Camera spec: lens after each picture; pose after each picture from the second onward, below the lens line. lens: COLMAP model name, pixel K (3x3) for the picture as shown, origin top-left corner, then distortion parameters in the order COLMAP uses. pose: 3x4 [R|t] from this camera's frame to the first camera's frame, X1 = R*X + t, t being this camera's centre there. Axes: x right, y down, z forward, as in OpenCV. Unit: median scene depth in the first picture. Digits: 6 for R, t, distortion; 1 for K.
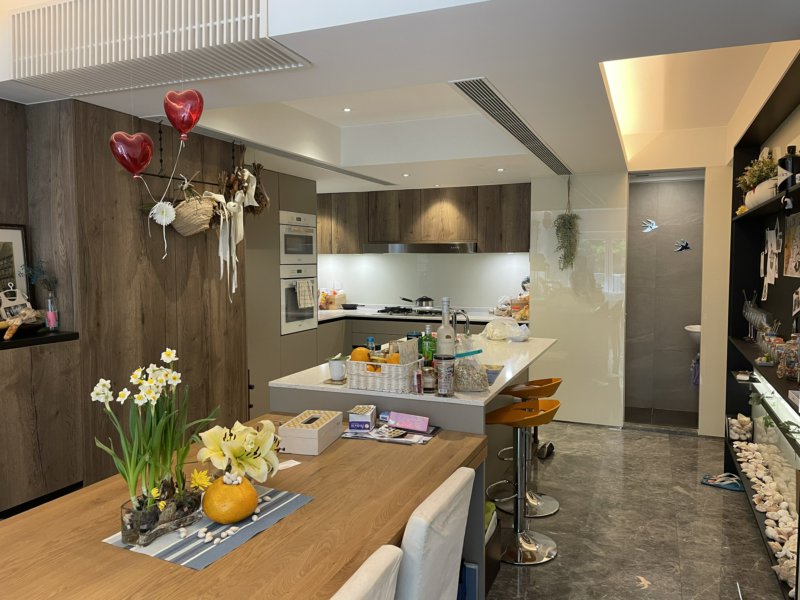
lens RADIAL K [[604.6, 0, 400.0], [0, 604.6, 300.0], [0, 0, 1]] dist [0.076378, -0.087728]
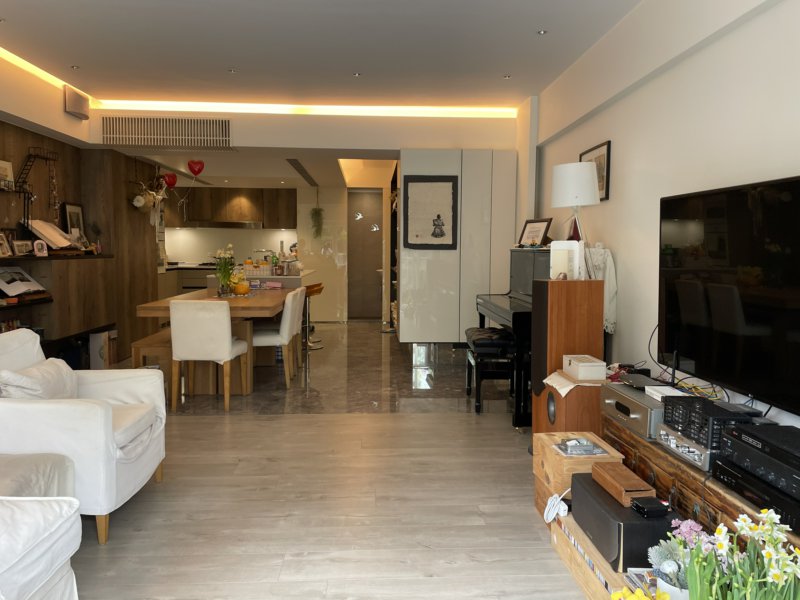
lens RADIAL K [[604.6, 0, 400.0], [0, 604.6, 300.0], [0, 0, 1]] dist [0.076378, -0.087728]
pose [[0.904158, -0.025965, 0.426408, -0.265567], [0.017349, 0.999559, 0.024080, 0.089516], [-0.426845, -0.014374, 0.904210, -0.708913]]
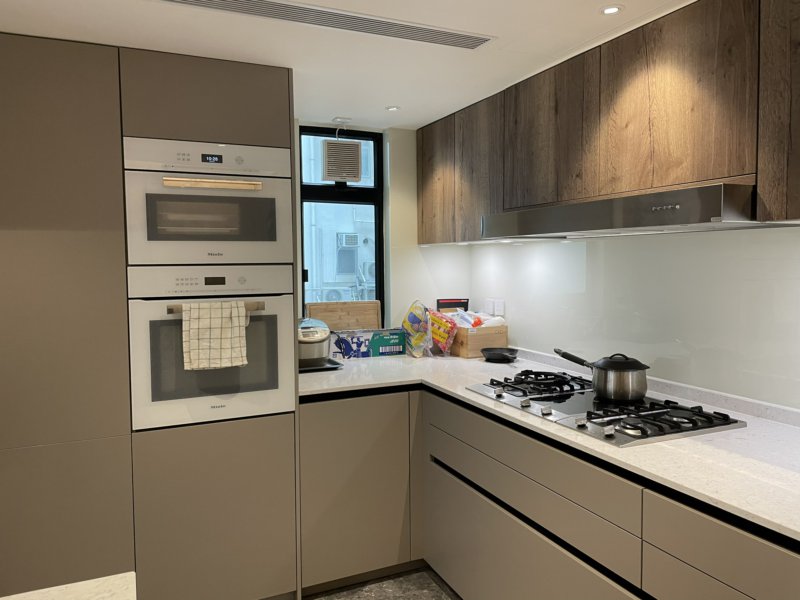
lens RADIAL K [[604.6, 0, 400.0], [0, 604.6, 300.0], [0, 0, 1]] dist [0.076378, -0.087728]
pose [[0.732676, 0.040235, -0.679387, 0.212428], [-0.037065, 0.999128, 0.019199, -0.044764], [0.679567, 0.011115, 0.733529, 0.734402]]
